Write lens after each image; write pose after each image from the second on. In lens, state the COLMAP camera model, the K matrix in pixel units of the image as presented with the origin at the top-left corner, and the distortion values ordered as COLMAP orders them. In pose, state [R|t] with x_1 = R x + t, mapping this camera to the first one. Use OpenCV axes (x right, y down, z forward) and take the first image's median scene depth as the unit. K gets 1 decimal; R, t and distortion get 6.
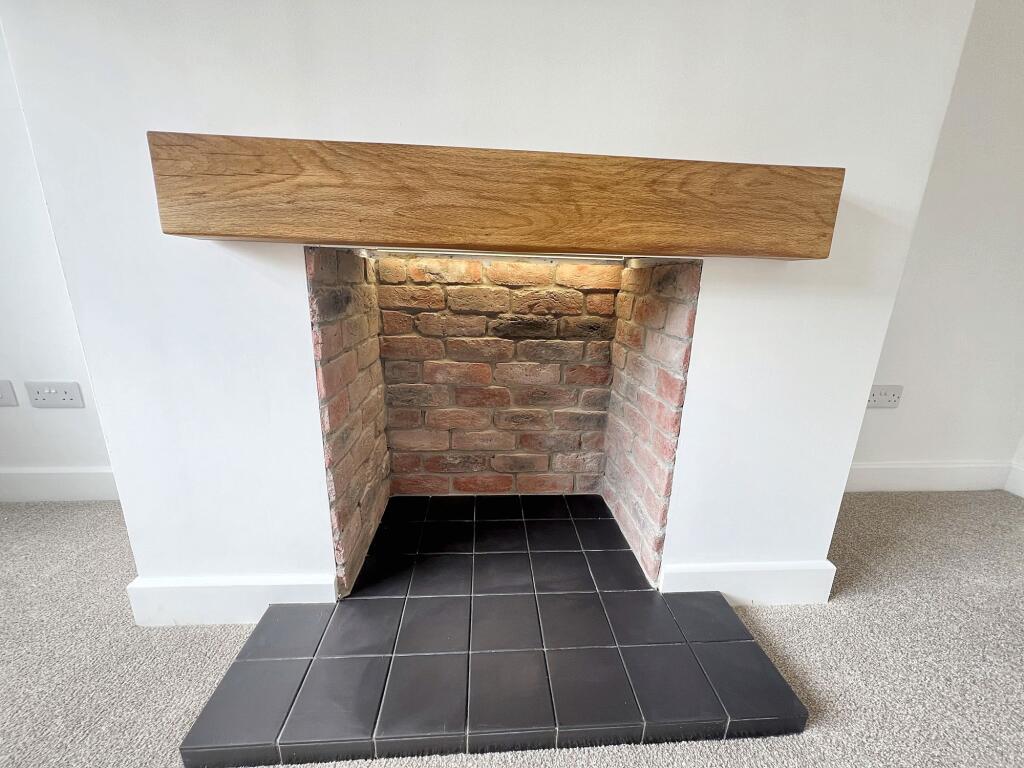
lens RADIAL K [[409.7, 0, 513.5], [0, 409.7, 380.1], [0, 0, 1]] dist [-0.000511, -0.000490]
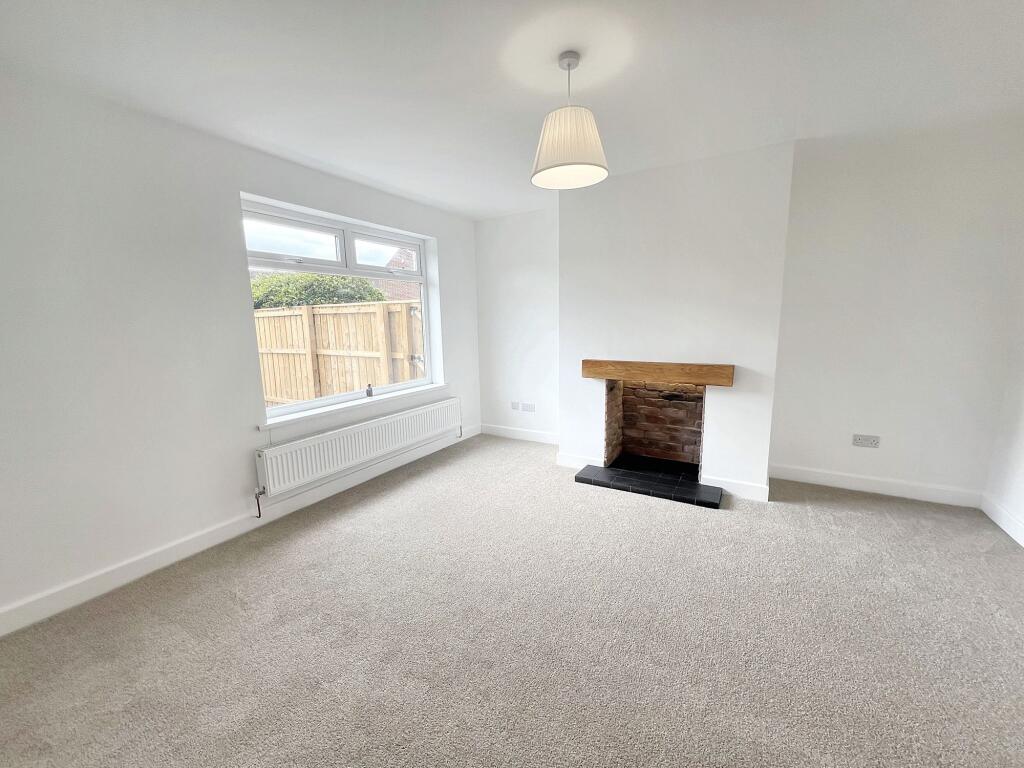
lens RADIAL K [[413.6, 0, 515.8], [0, 413.6, 383.1], [0, 0, 1]] dist [0.001689, 0.000030]
pose [[0.825555, 0.043611, -0.562634, 0.728883], [-0.101143, 0.992300, -0.071492, 0.093141], [0.555183, 0.115927, 0.823609, -1.947035]]
